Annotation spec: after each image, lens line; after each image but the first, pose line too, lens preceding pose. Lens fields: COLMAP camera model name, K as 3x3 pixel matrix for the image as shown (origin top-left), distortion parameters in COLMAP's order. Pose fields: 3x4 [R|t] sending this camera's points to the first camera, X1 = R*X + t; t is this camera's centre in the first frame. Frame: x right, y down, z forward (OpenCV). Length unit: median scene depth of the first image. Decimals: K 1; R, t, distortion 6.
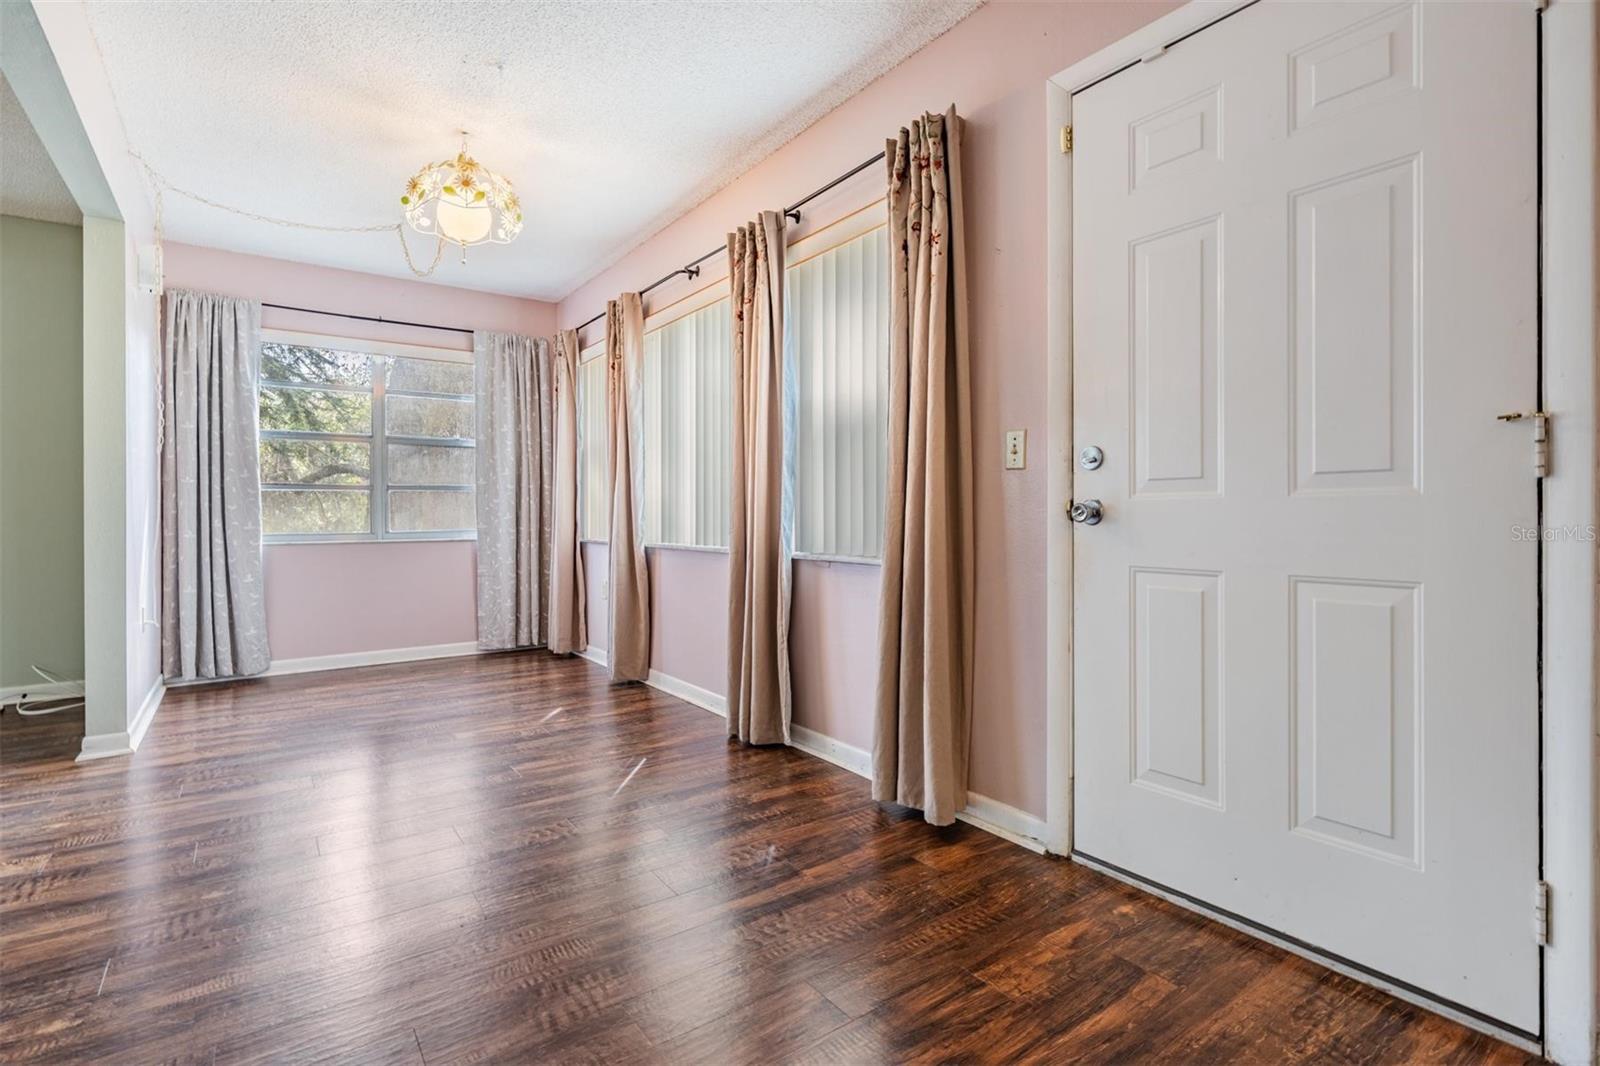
lens RADIAL K [[768.0, 0, 797.6], [0, 768.0, 519.5], [0, 0, 1]] dist [0.000798, 0.000024]
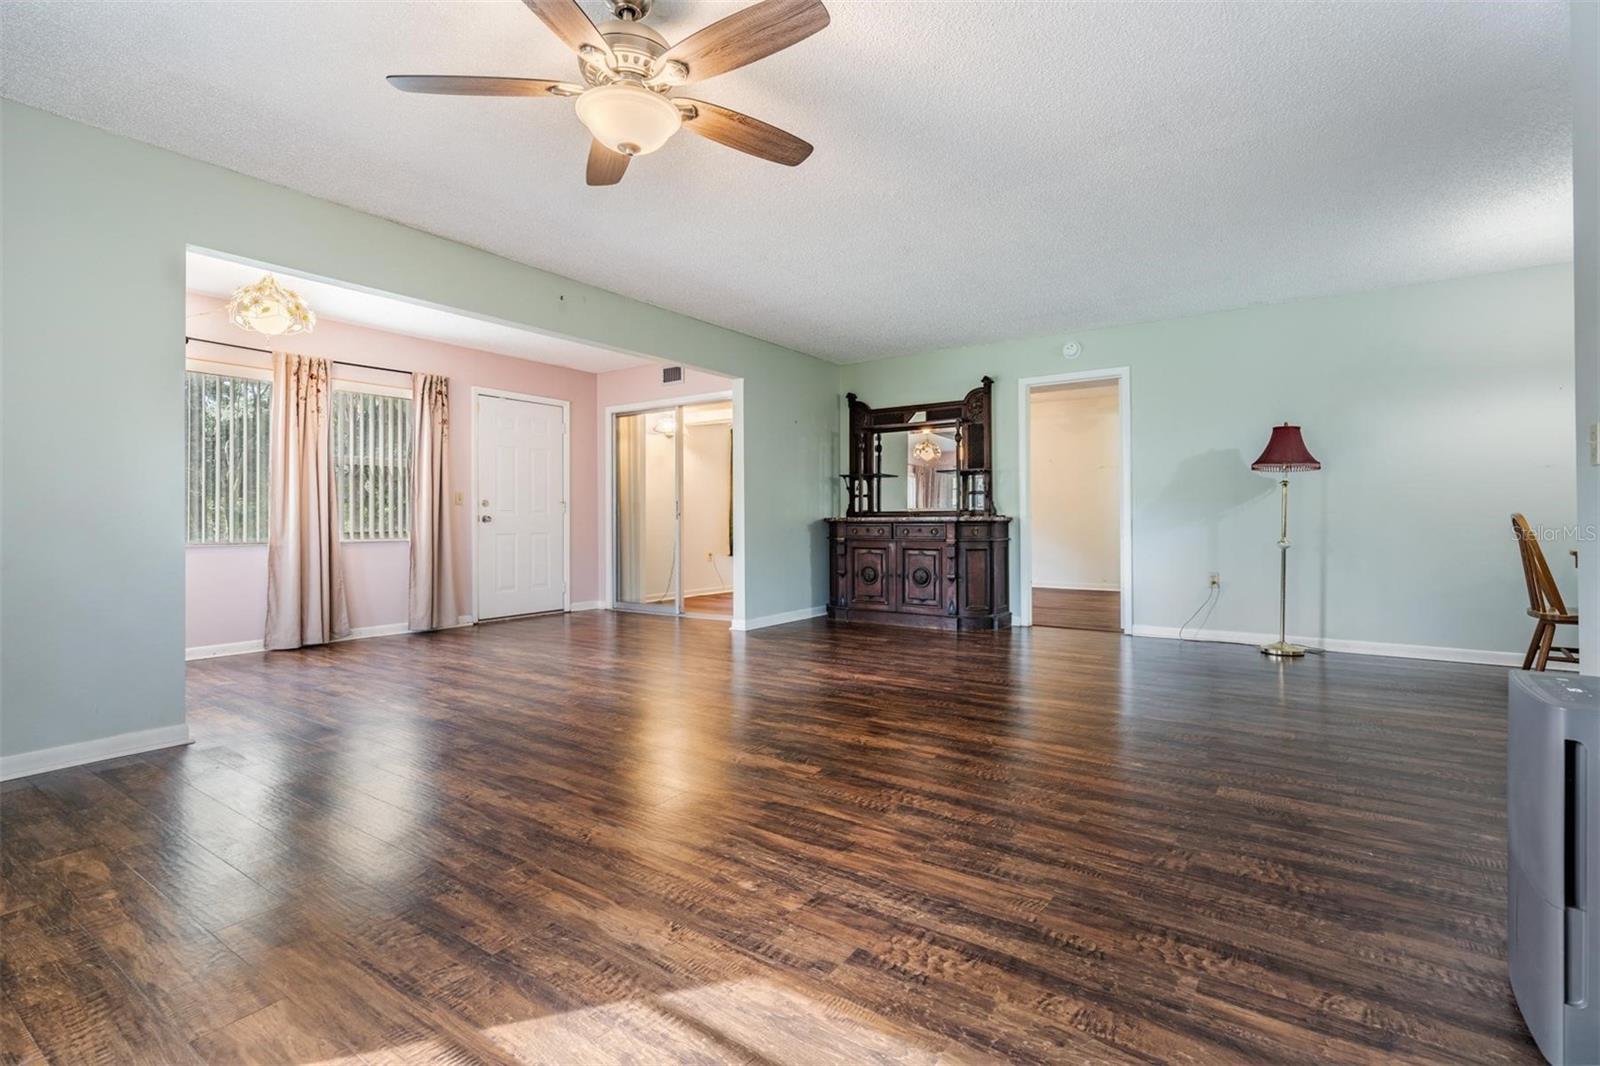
lens RADIAL K [[743.1, 0, 806.2], [0, 743.1, 510.0], [0, 0, 1]] dist [0.002700, -0.000100]
pose [[-0.357682, 0.016247, 0.933702, -2.302617], [0.013831, 0.999831, -0.012100, 0.008510], [-0.933741, 0.008586, -0.357847, 0.600861]]
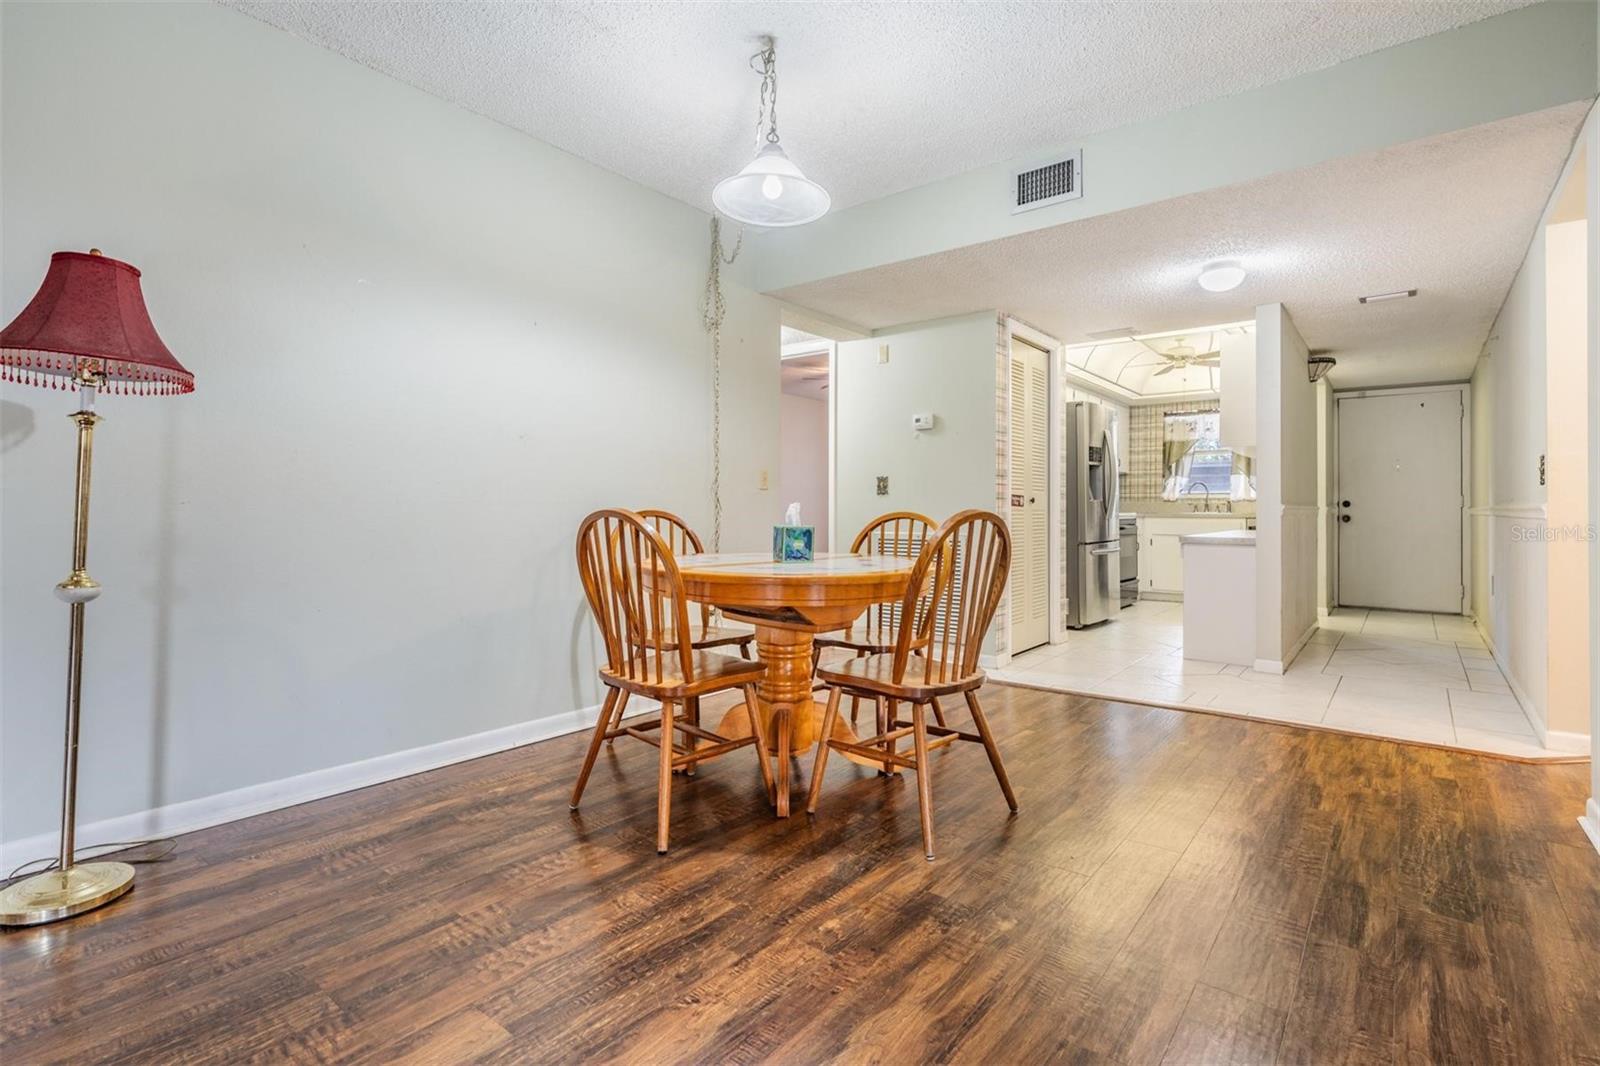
lens RADIAL K [[766.9, 0, 794.9], [0, 766.9, 503.7], [0, 0, 1]] dist [0.000738, -0.000523]
pose [[-0.958544, -0.000997, -0.284944, -1.444381], [-0.001225, 0.999999, 0.000622, 0.010717], [0.284943, 0.000946, -0.958544, -0.307137]]
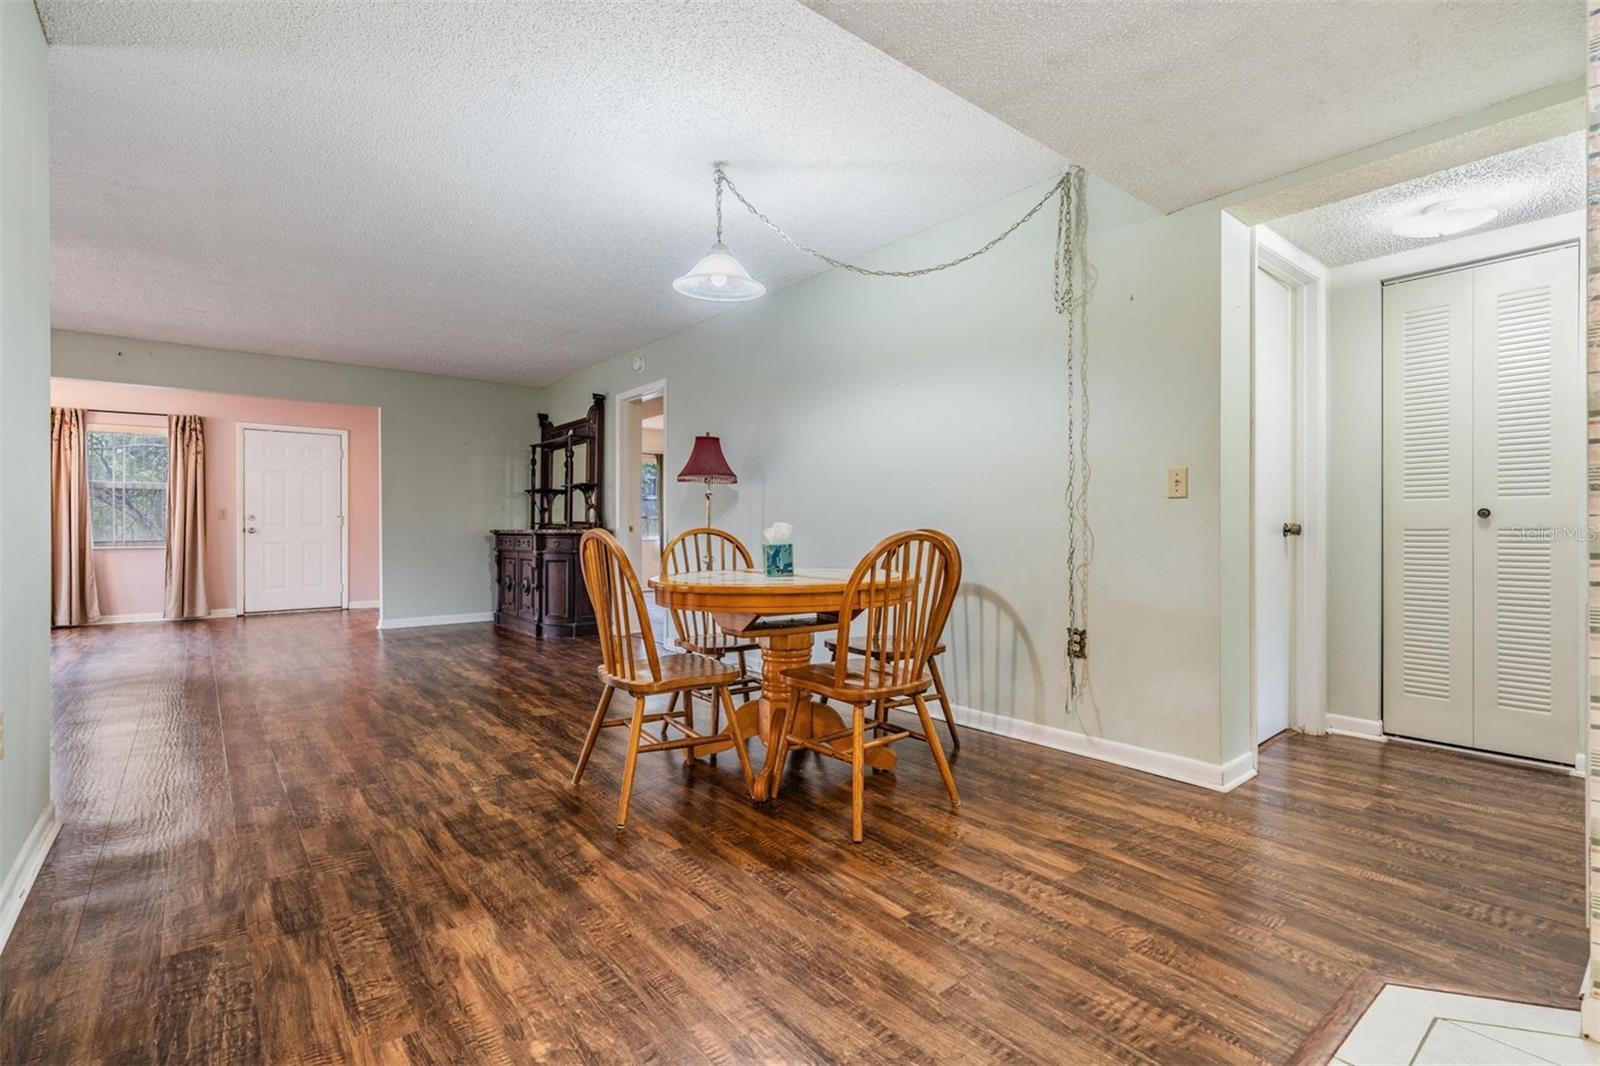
lens RADIAL K [[722.7, 0, 795.4], [0, 722.7, 525.3], [0, 0, 1]] dist [0.001036, 0.000370]
pose [[-0.085174, 0.007931, 0.996335, -2.723656], [0.012854, 0.999894, -0.006861, 0.021335], [-0.996283, 0.012222, -0.085267, -1.166318]]
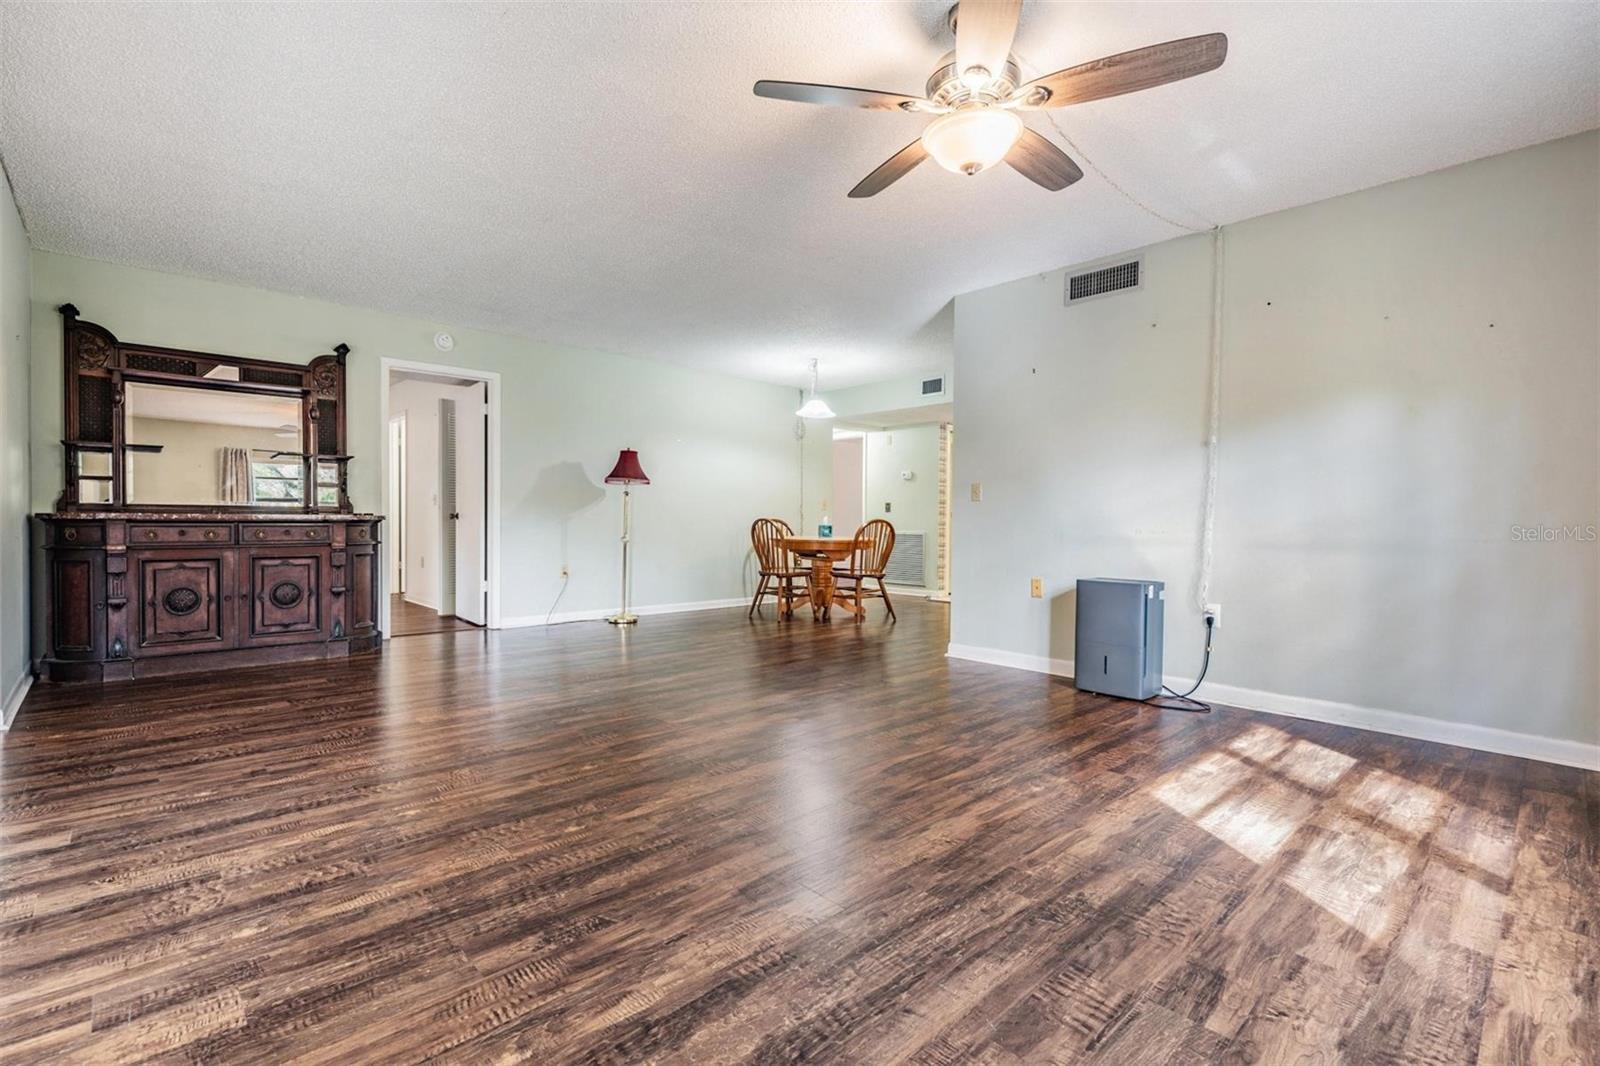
lens RADIAL K [[722.7, 0, 795.4], [0, 722.7, 514.6], [0, 0, 1]] dist [0.001144, -0.000141]
pose [[-0.988981, -0.004774, -0.147967, -1.240604], [-0.005118, 0.999985, 0.001943, -0.000434], [0.147956, 0.002679, -0.988990, 1.240243]]
